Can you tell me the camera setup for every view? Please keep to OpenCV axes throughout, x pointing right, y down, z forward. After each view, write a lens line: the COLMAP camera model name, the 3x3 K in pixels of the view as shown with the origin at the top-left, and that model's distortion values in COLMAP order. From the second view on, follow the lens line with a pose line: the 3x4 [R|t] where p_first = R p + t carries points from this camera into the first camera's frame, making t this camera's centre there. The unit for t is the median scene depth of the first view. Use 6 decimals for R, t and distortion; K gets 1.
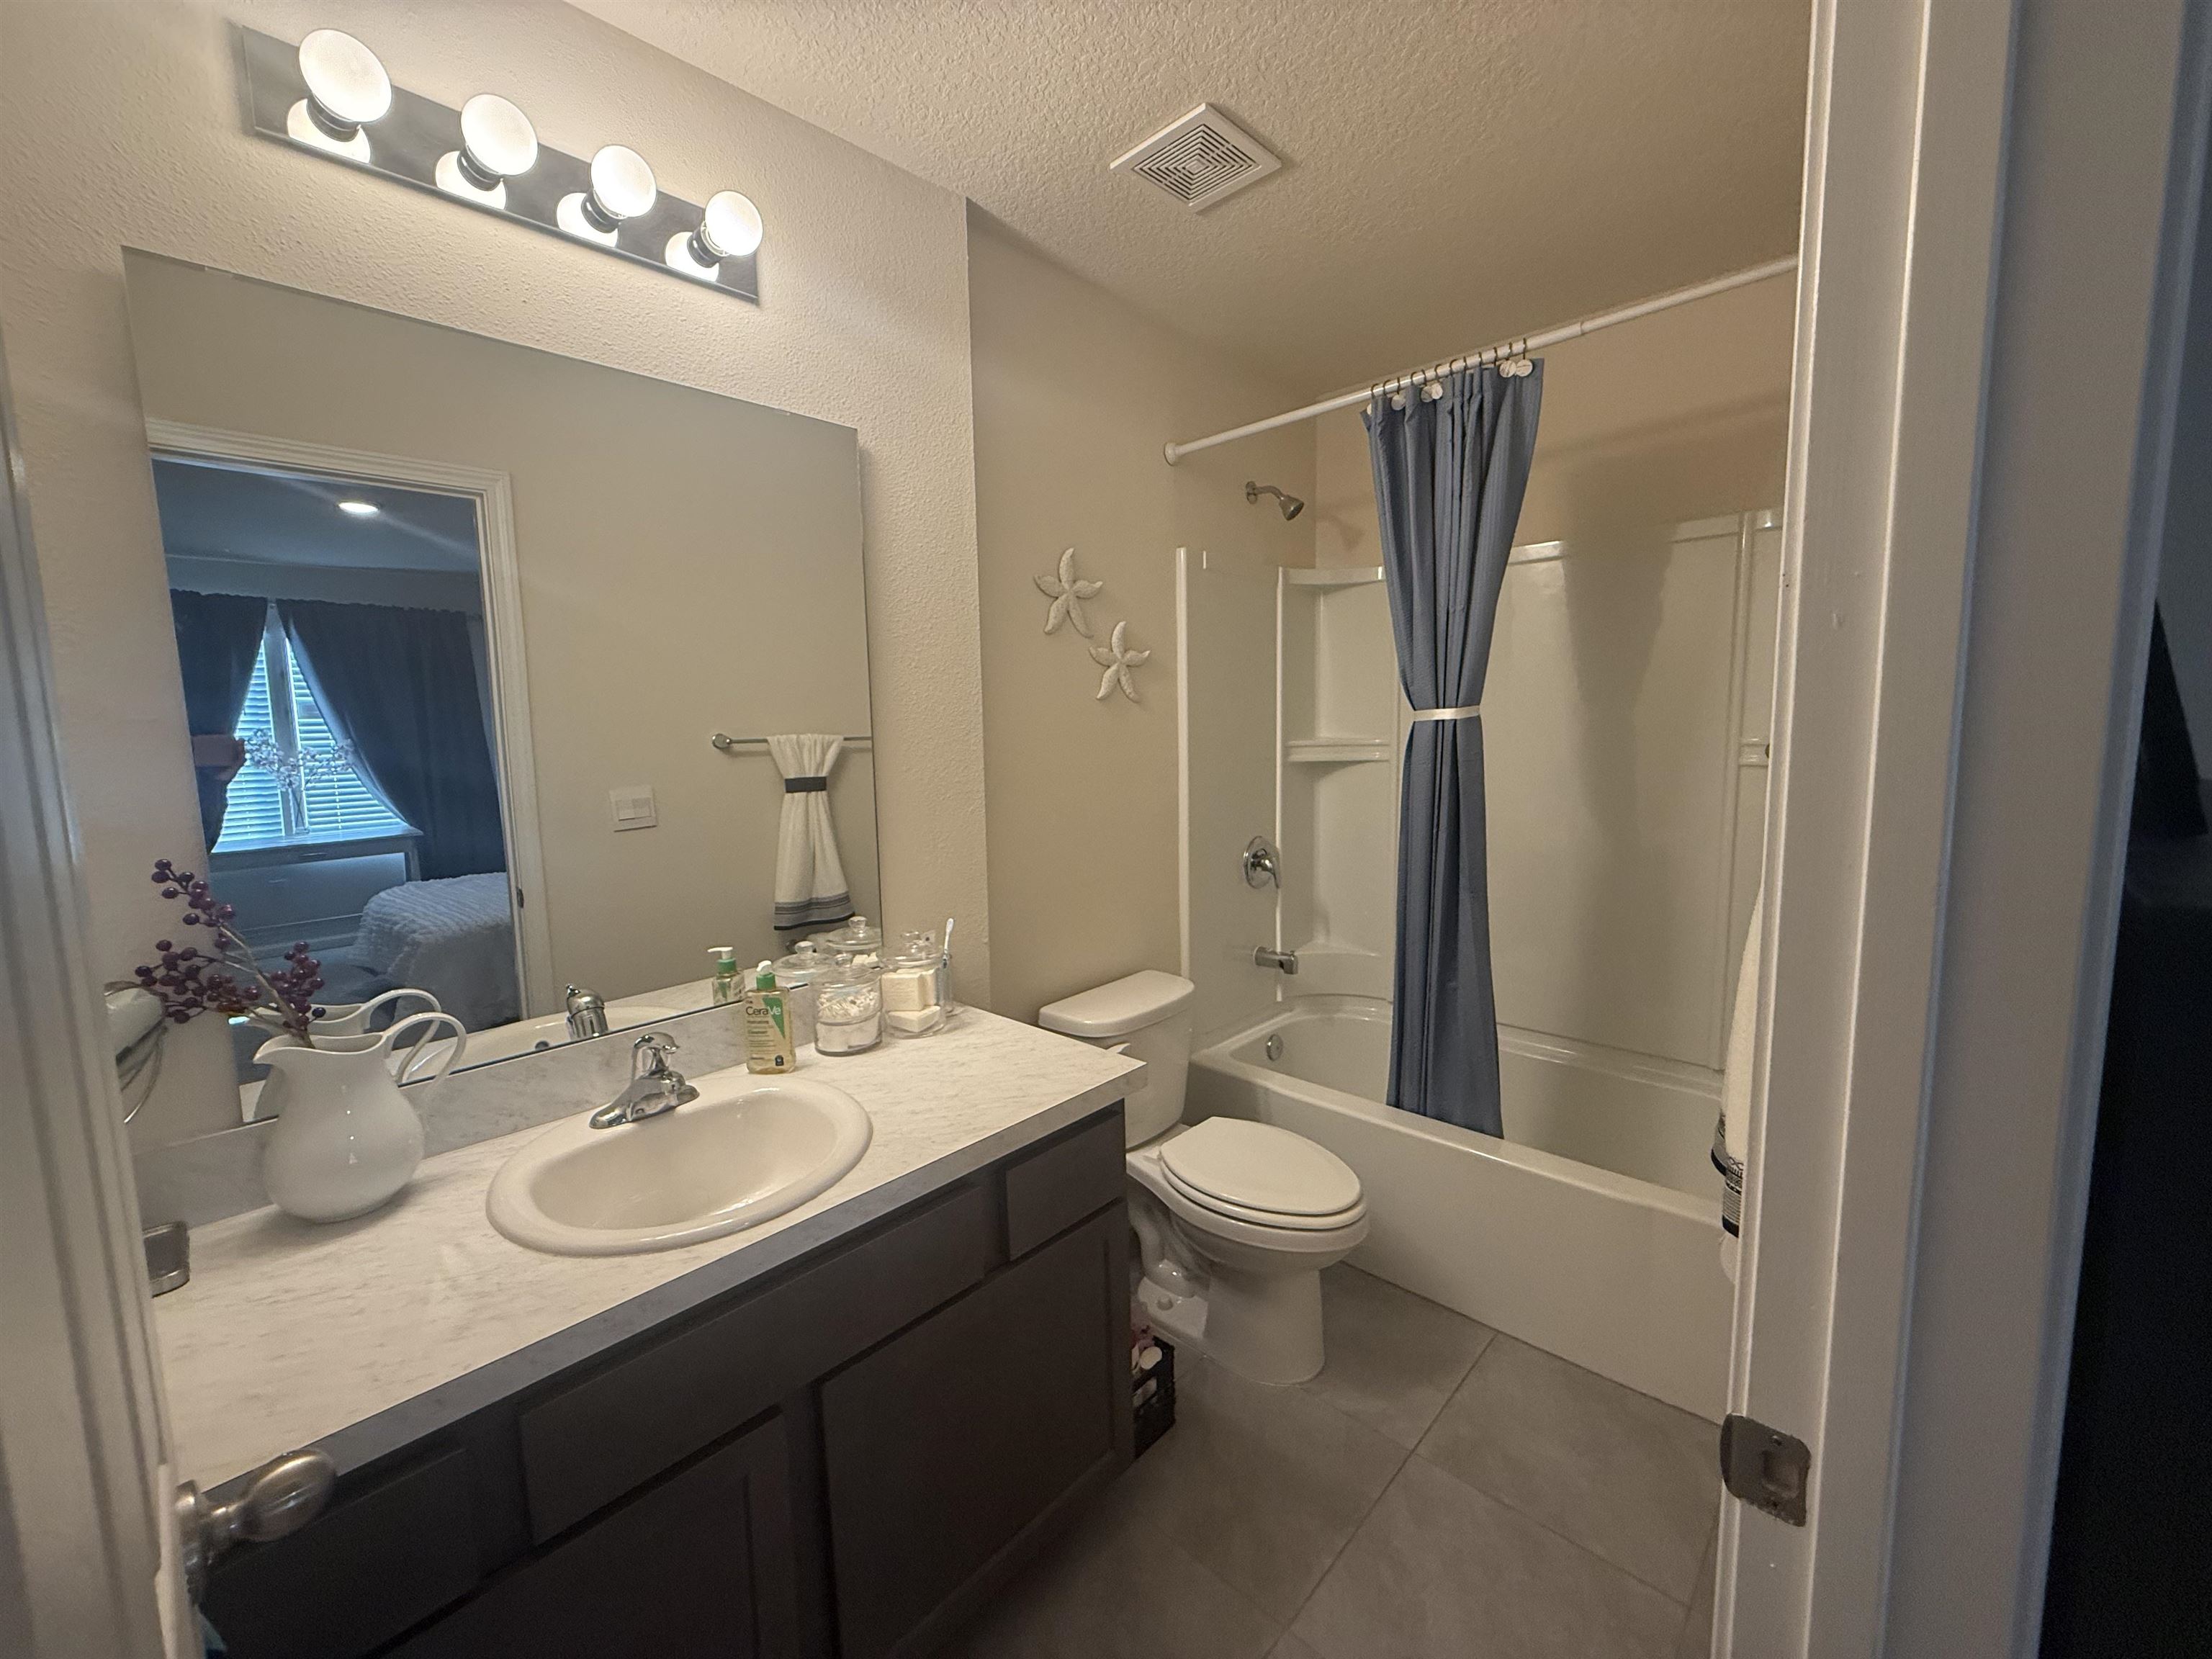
lens RADIAL K [[881.1, 0, 1102.9], [0, 881.1, 827.0], [0, 0, 1]] dist [-0.001094, 0.000089]
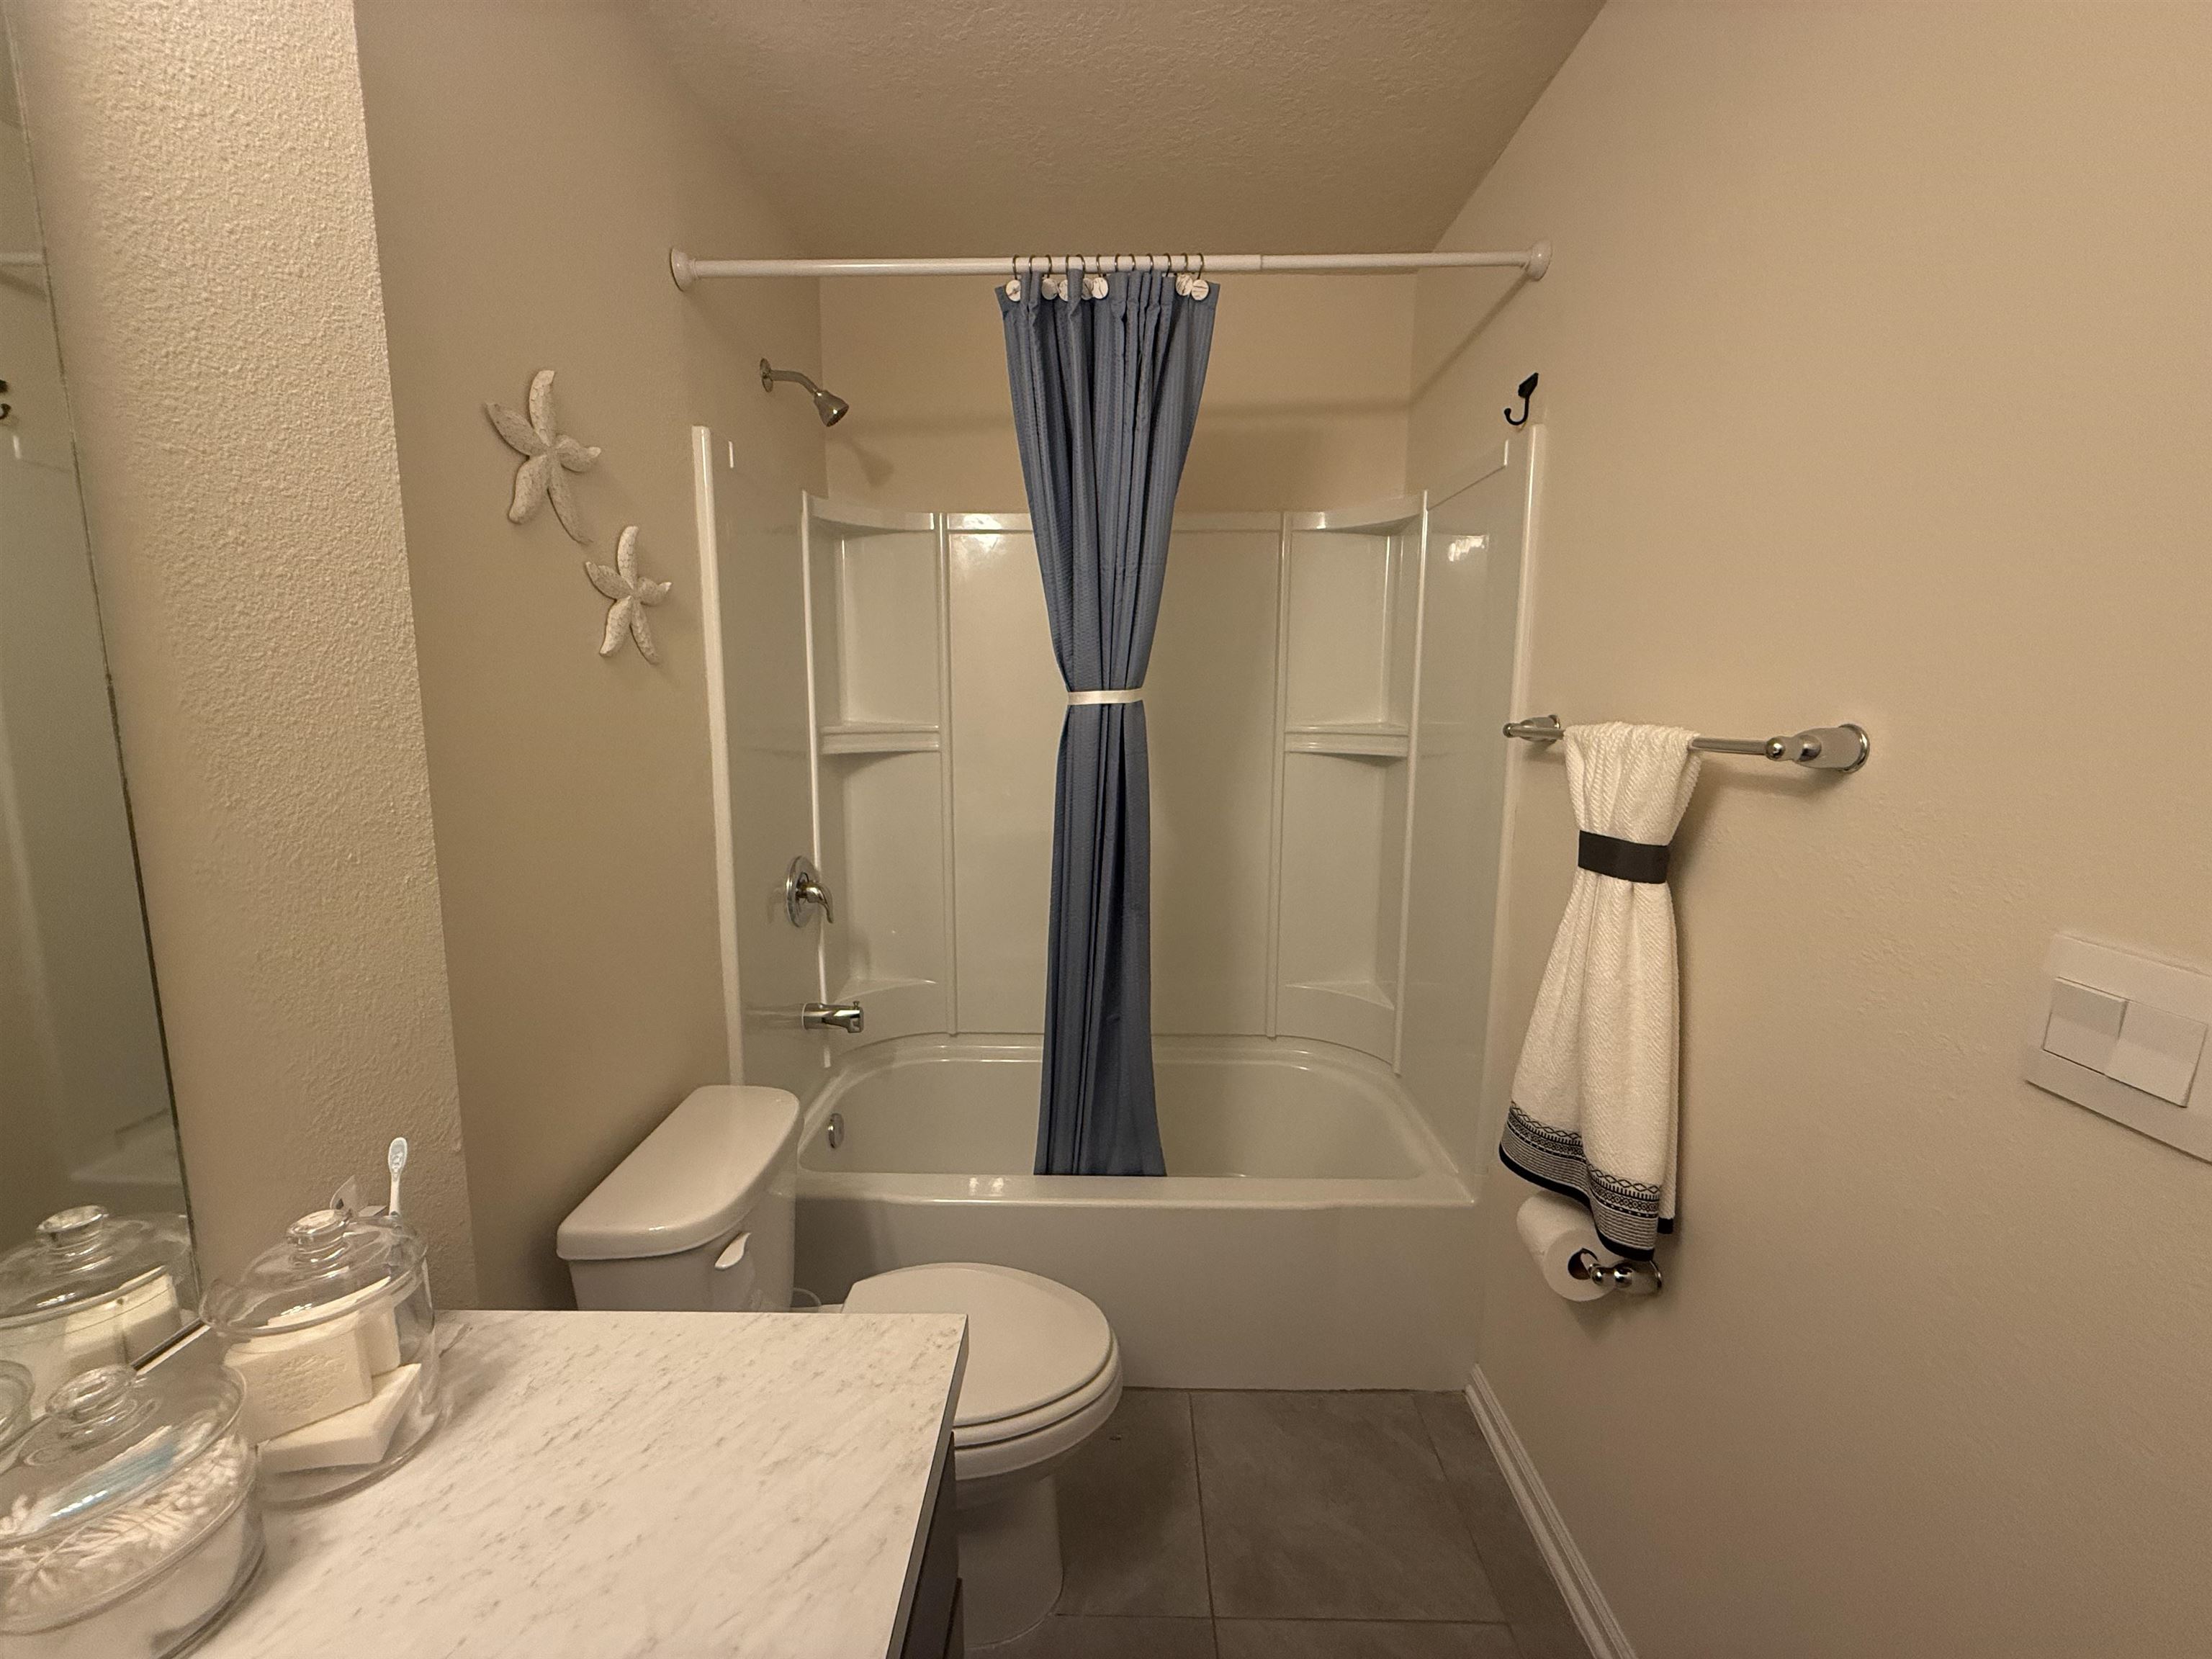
lens RADIAL K [[881.1, 0, 1103.4], [0, 881.1, 826.6], [0, 0, 1]] dist [-0.001094, 0.000089]
pose [[0.738821, -0.072059, 0.670038, -0.164970], [0.058065, 0.997376, 0.043236, -0.040919], [-0.671396, 0.006963, 0.741066, 0.370191]]
